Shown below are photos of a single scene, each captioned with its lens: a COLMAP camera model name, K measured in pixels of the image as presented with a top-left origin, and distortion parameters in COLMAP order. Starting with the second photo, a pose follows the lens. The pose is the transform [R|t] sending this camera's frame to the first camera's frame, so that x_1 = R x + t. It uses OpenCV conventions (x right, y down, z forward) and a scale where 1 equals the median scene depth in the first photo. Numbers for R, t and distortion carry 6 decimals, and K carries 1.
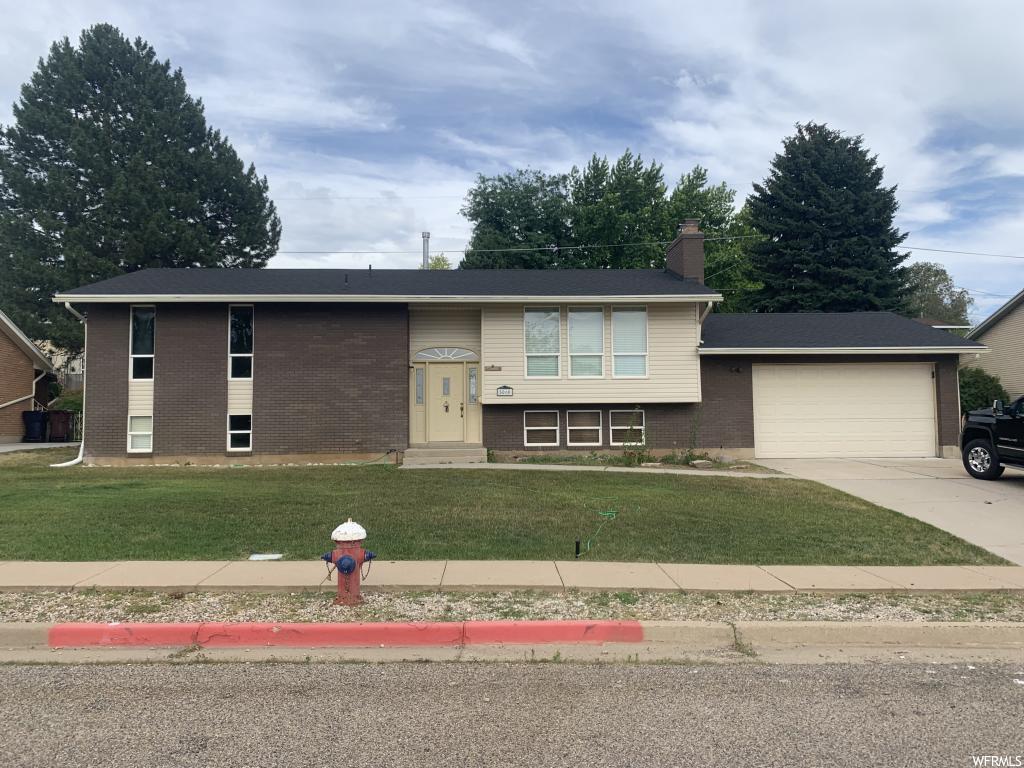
lens RADIAL K [[771.8, 0, 511.9], [0, 771.8, 364.6], [0, 0, 1]] dist [0.007509, -0.006330]
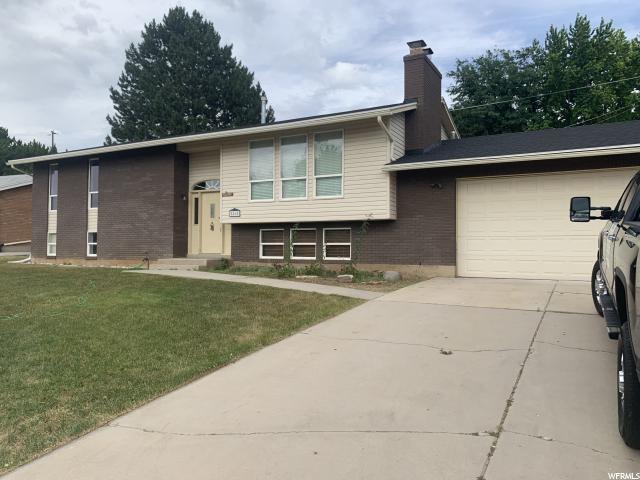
lens RADIAL K [[482.4, 0, 320.0], [0, 482.4, 227.9], [0, 0, 1]] dist [0.007509, -0.006330]
pose [[0.857271, -0.007781, -0.514807, 0.491907], [0.025090, 0.999329, 0.026675, 0.040982], [0.514254, -0.035784, 0.856891, 0.409412]]
